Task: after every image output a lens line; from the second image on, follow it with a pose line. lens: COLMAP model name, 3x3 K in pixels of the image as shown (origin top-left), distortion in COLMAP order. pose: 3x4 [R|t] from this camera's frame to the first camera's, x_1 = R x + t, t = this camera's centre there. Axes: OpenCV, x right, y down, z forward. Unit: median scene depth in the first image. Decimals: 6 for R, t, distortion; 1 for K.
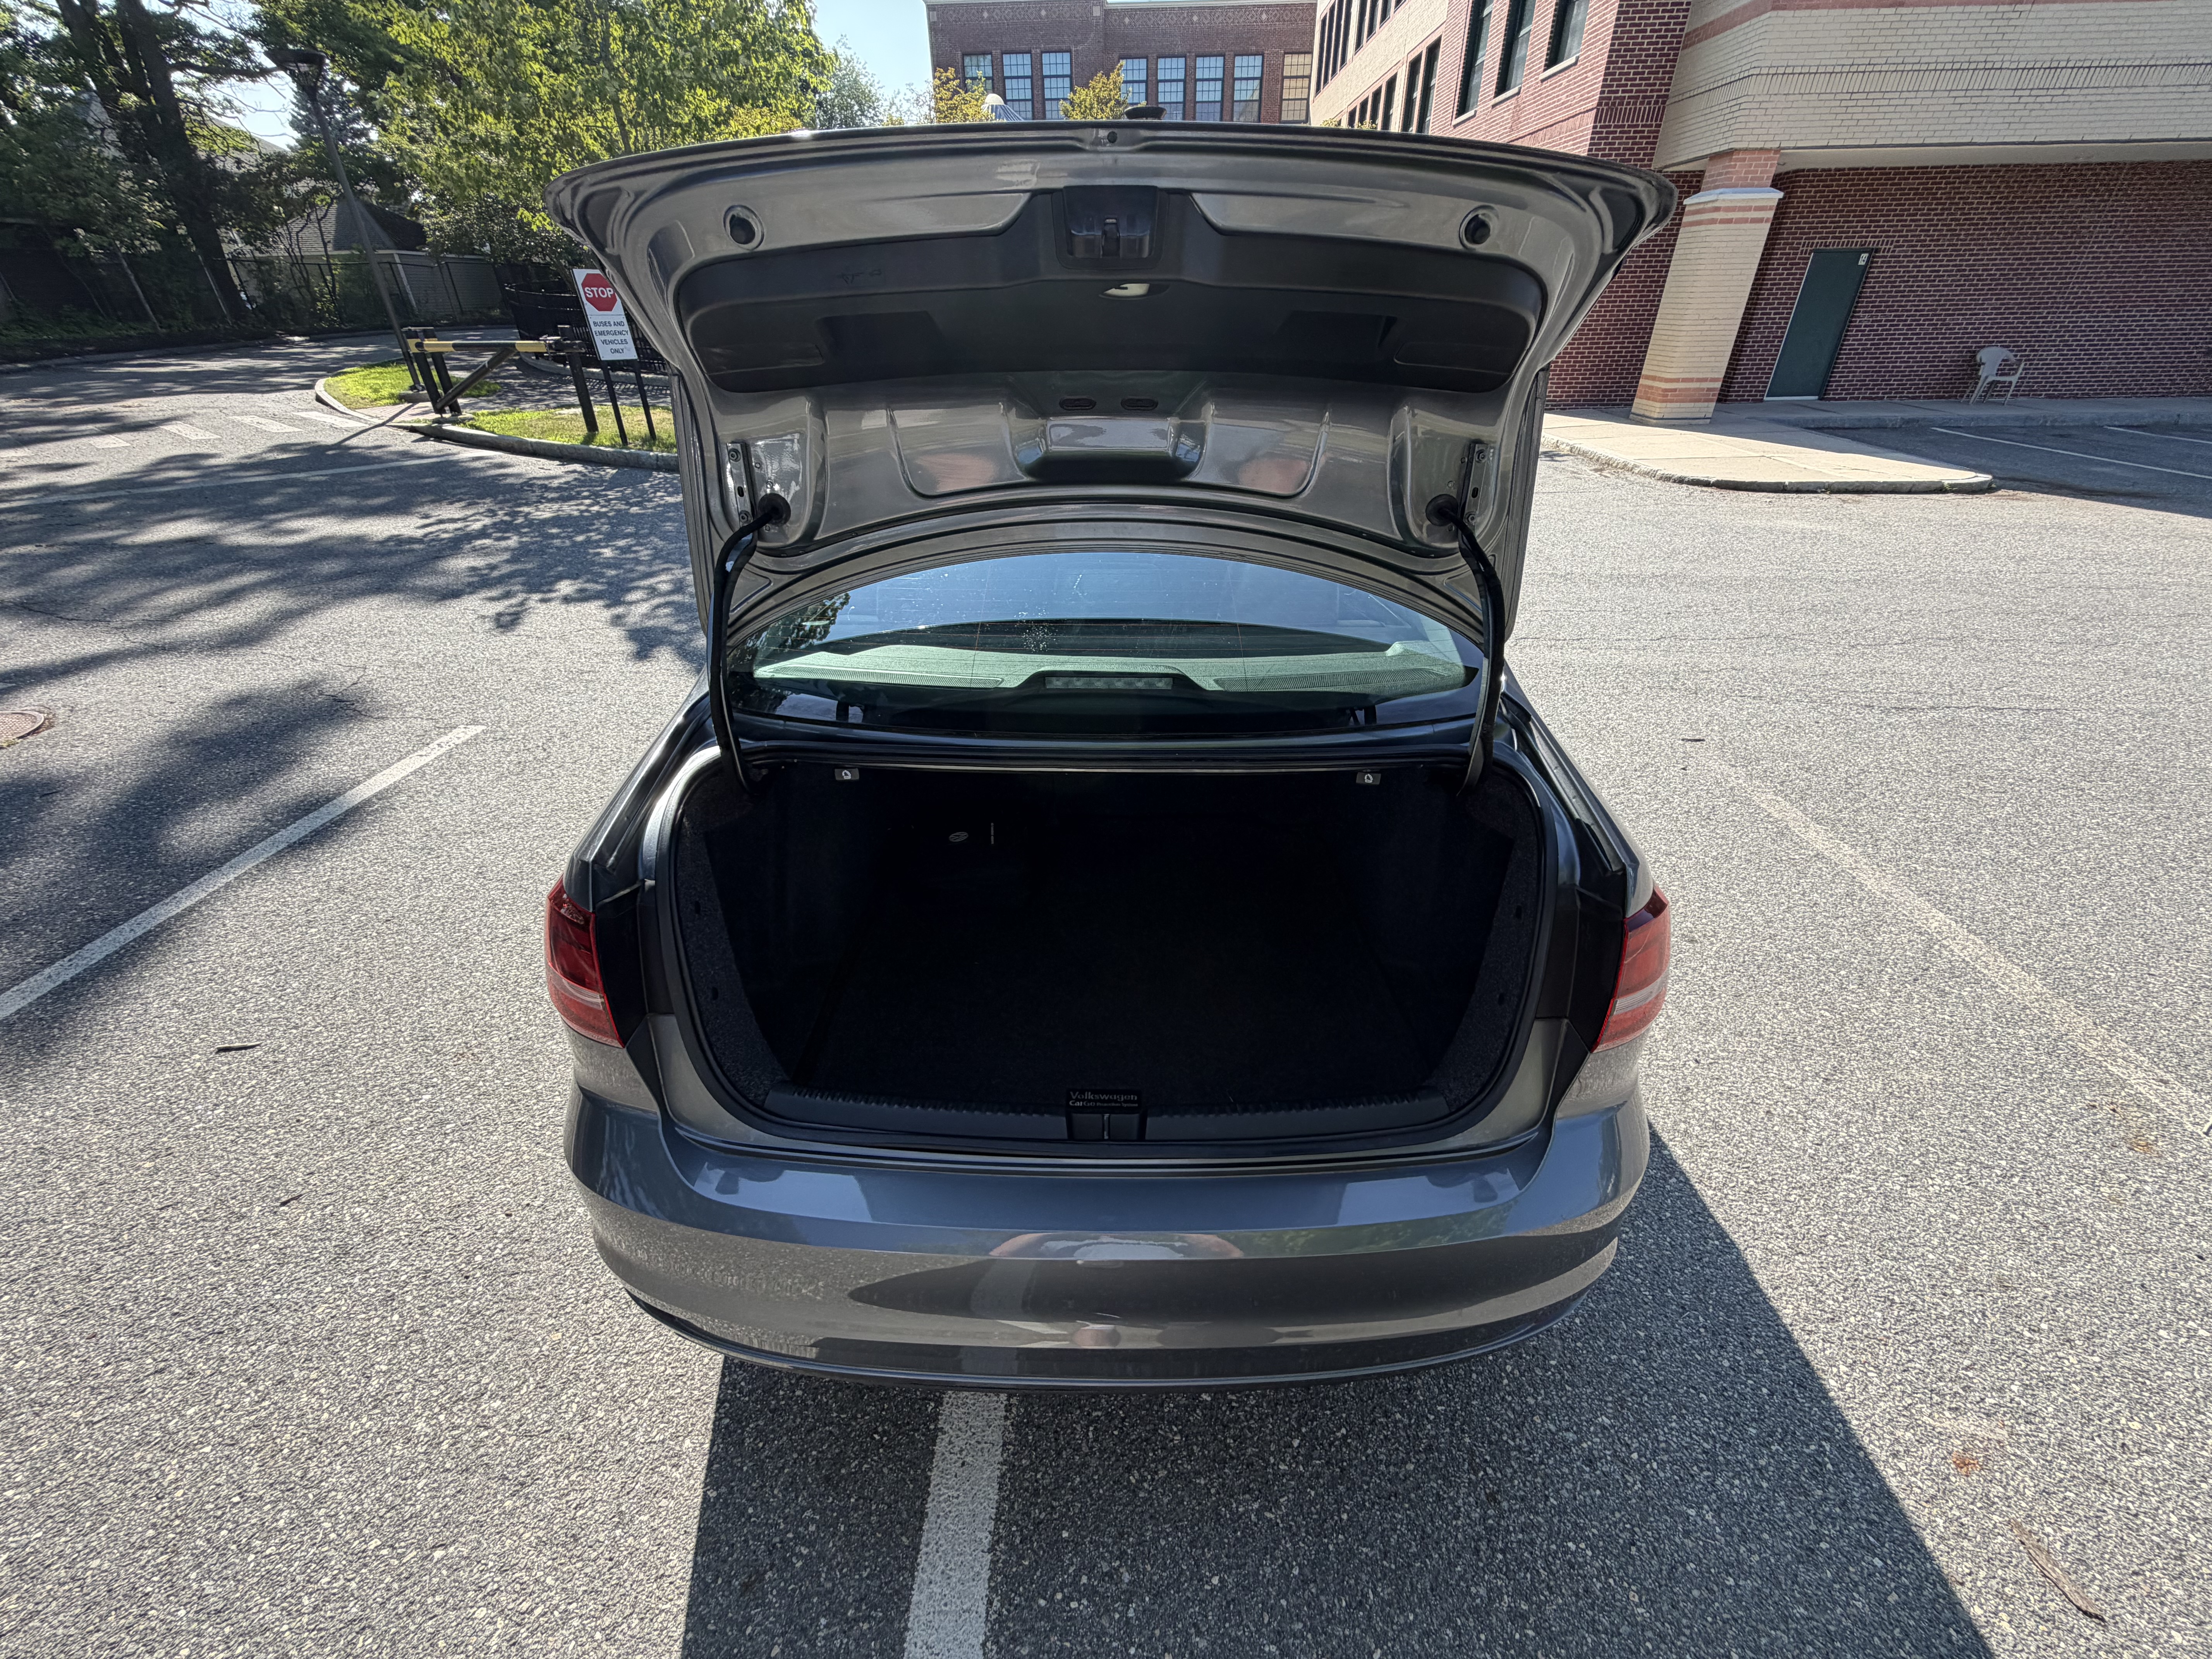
lens RADIAL K [[893.1, 0, 1142.9], [0, 893.1, 842.2], [0, 0, 1]] dist [-0.000971, 0.000367]
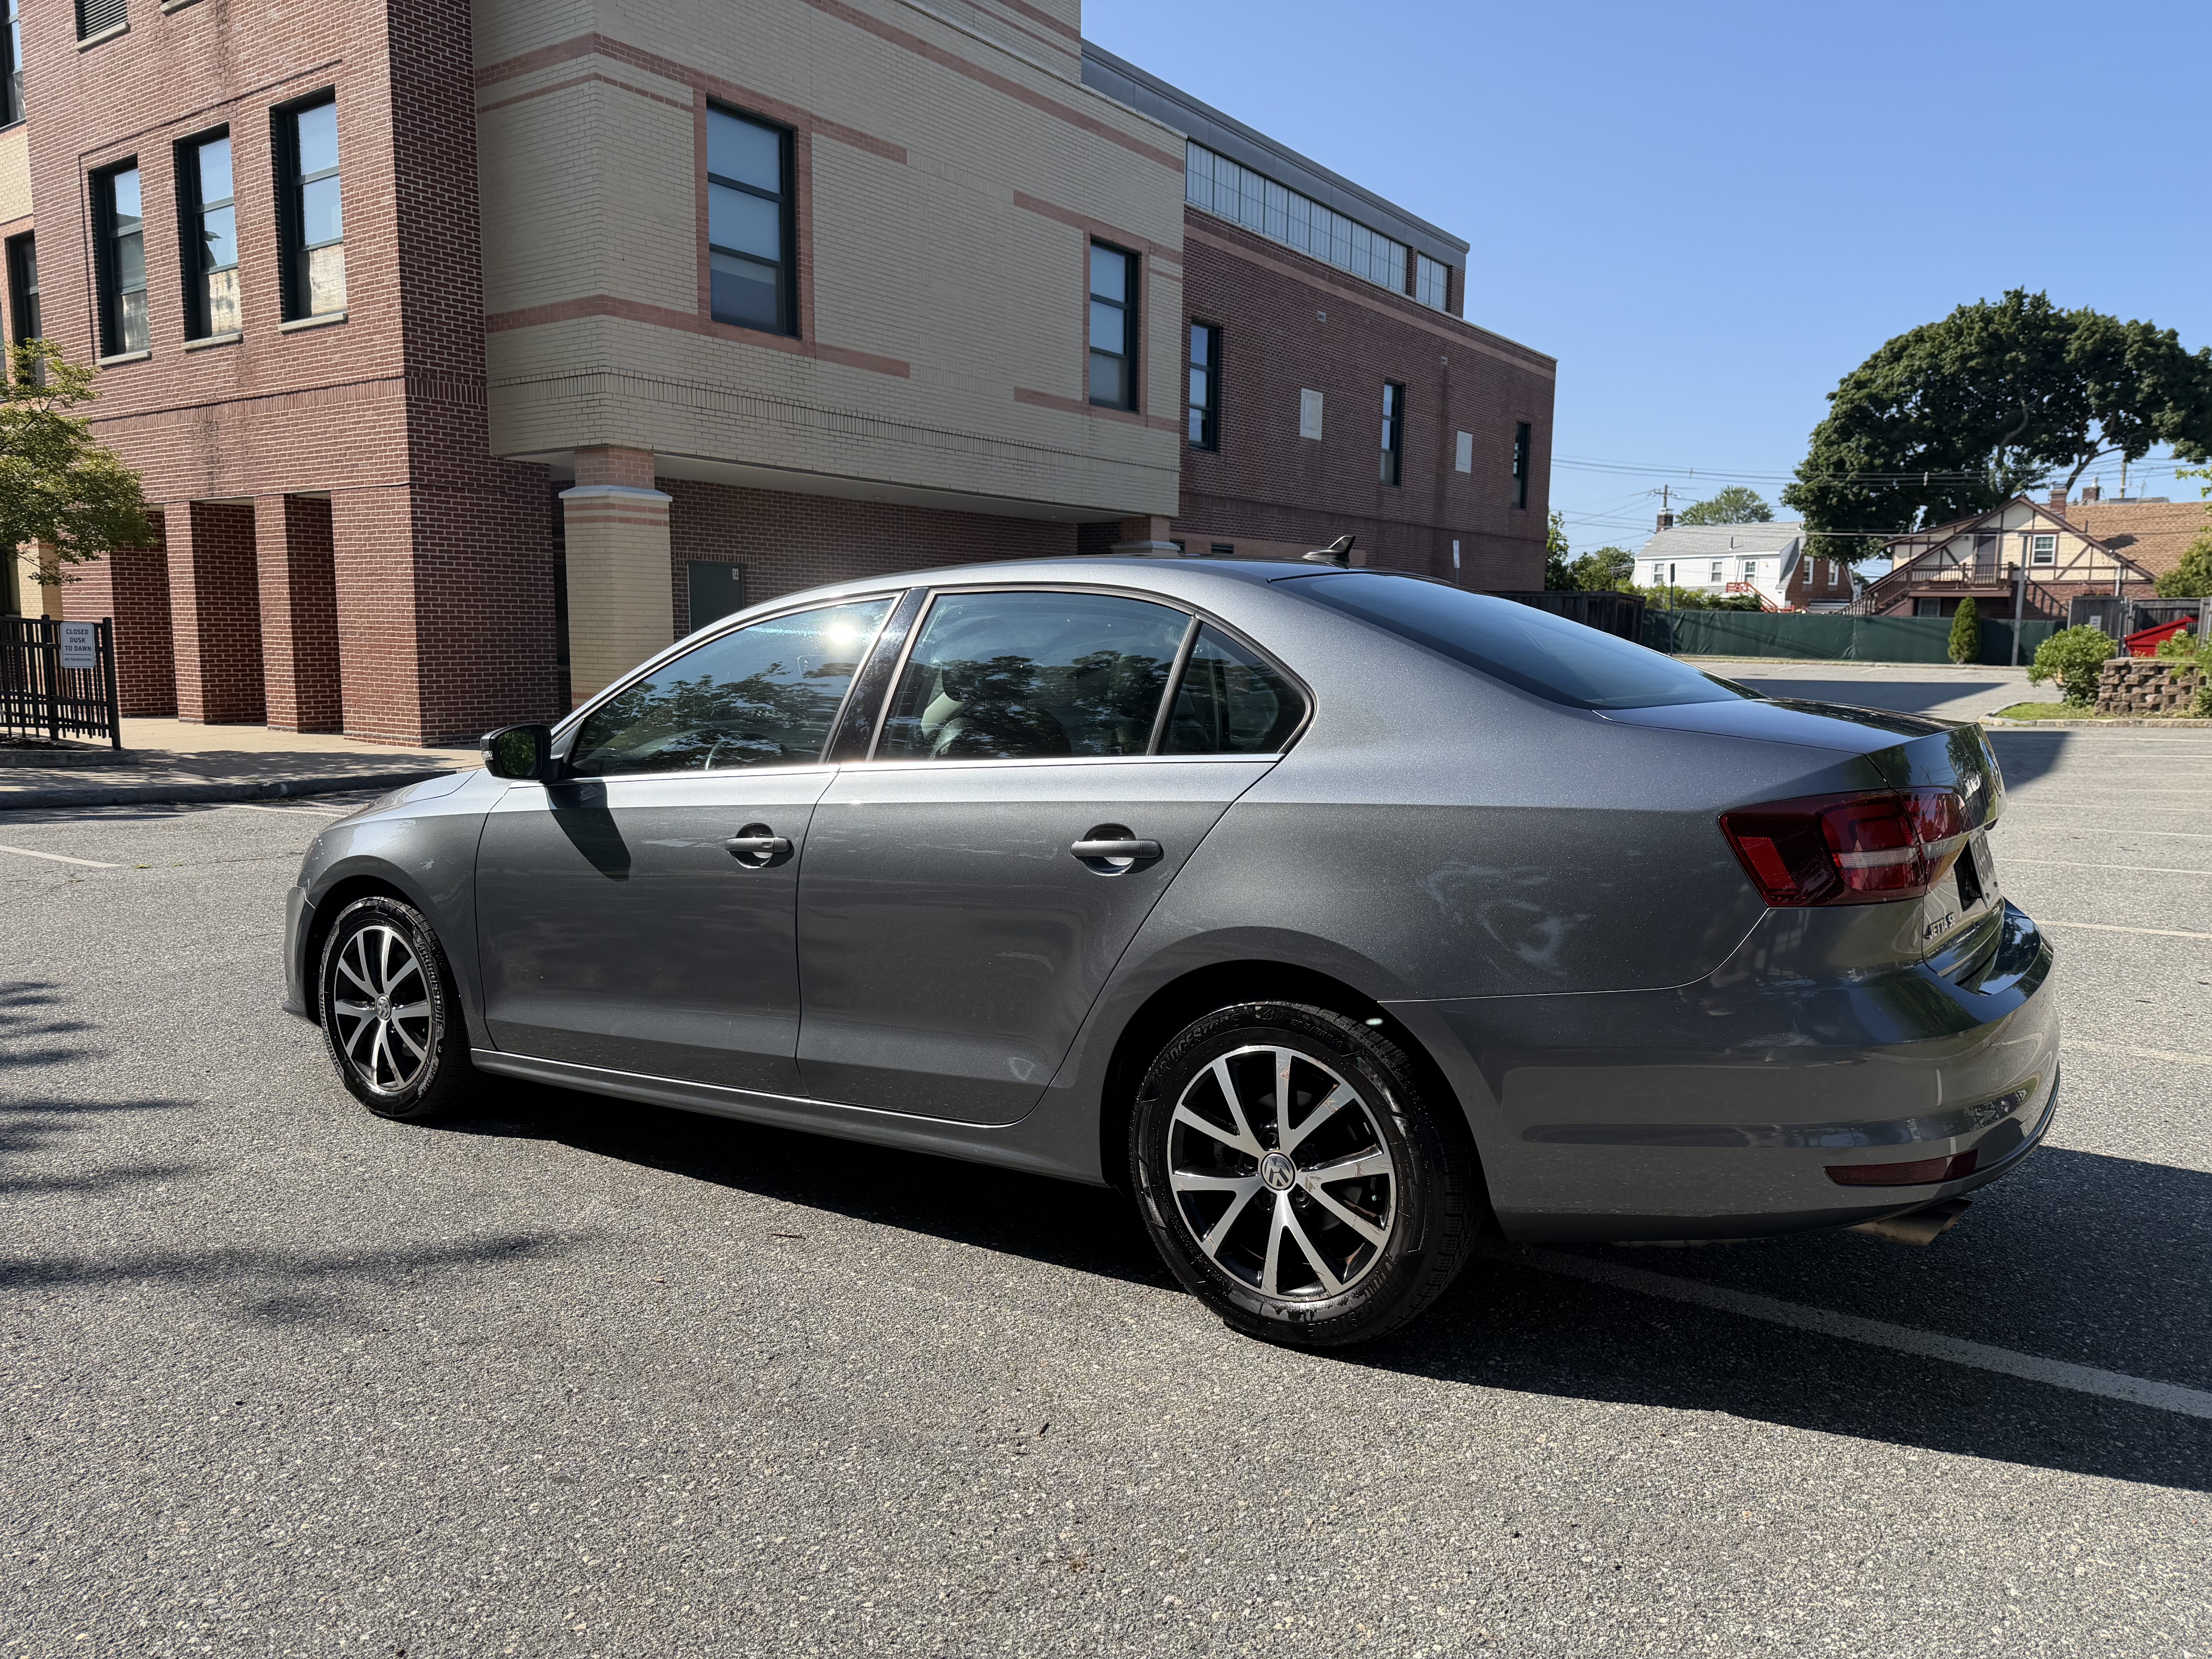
lens RADIAL K [[1501.6, 0, 1130.9], [0, 1501.6, 922.7], [0, 0, 1]] dist [0.058543, -0.082537]
pose [[0.546031, -0.136893, 0.826505, -0.268926], [0.420181, 0.898251, -0.128817, 0.003995], [-0.724775, 0.417619, 0.547993, 0.060982]]
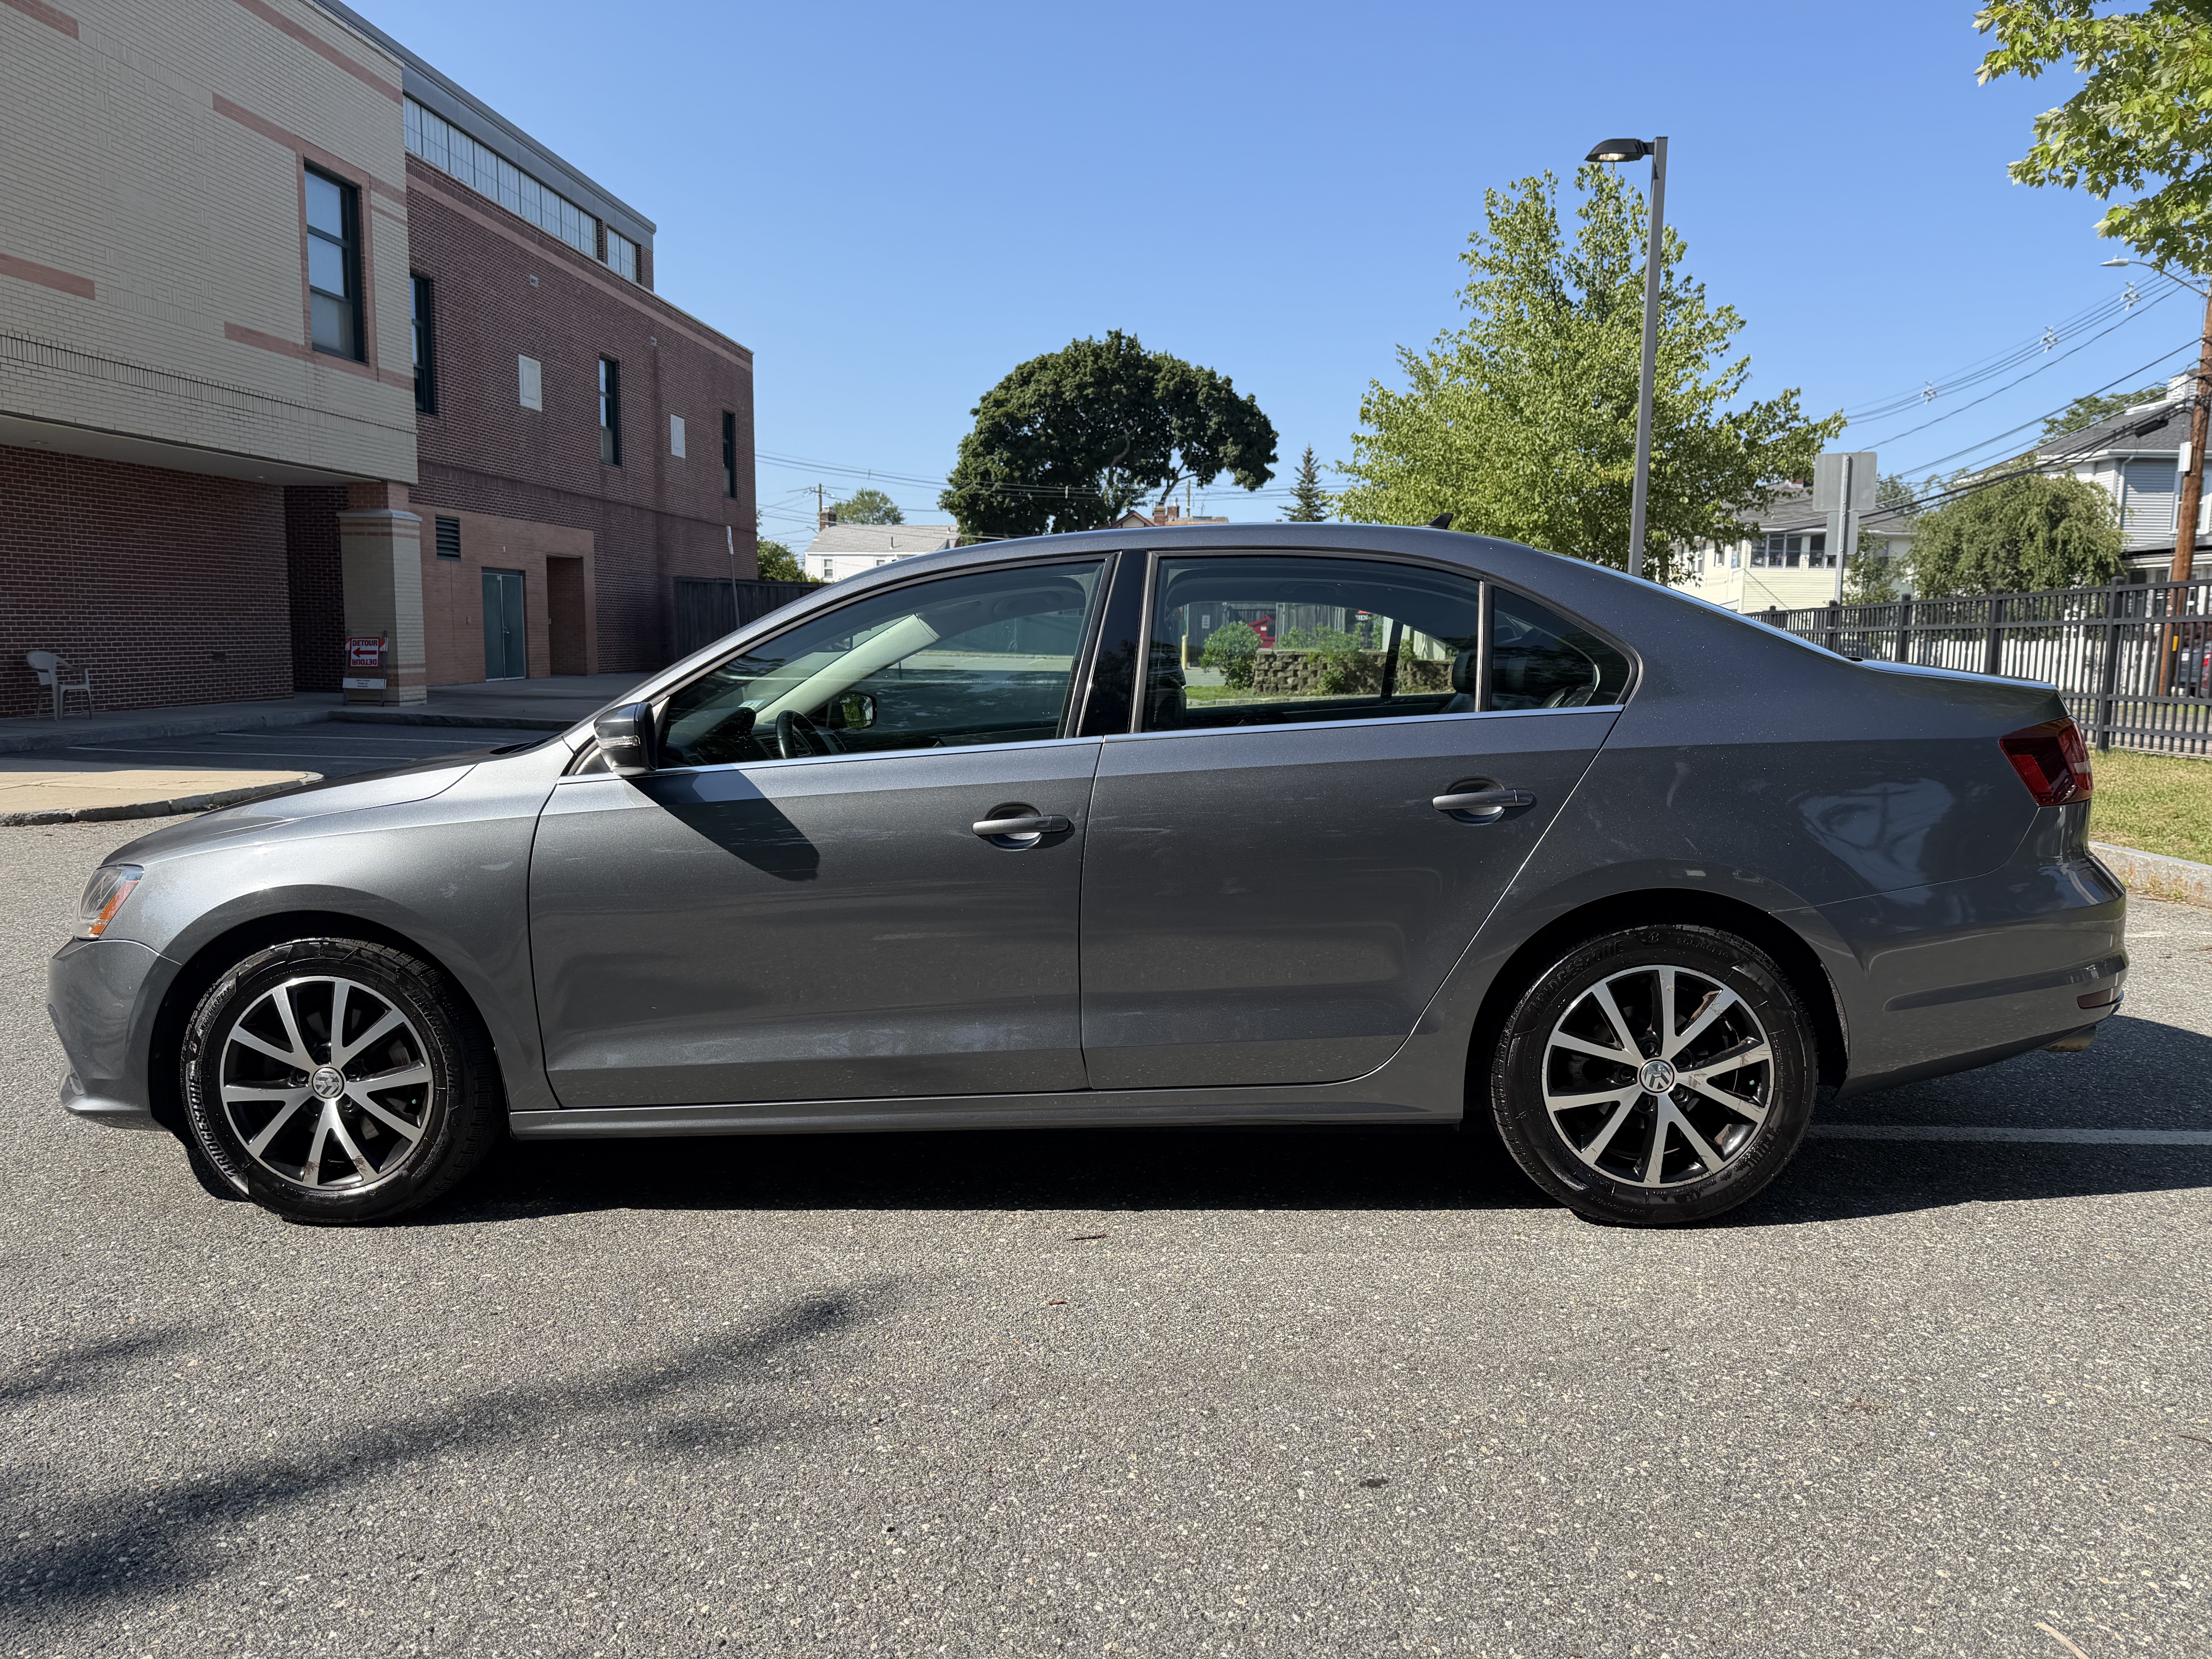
lens RADIAL K [[1503.3, 0, 1107.4], [0, 1503.3, 906.2], [0, 0, 1]] dist [0.050945, -0.075088]
pose [[0.040348, -0.159951, 0.986300, -0.329361], [0.503552, 0.855842, 0.118195, -0.085041], [-0.863022, 0.491885, 0.115075, 0.221857]]
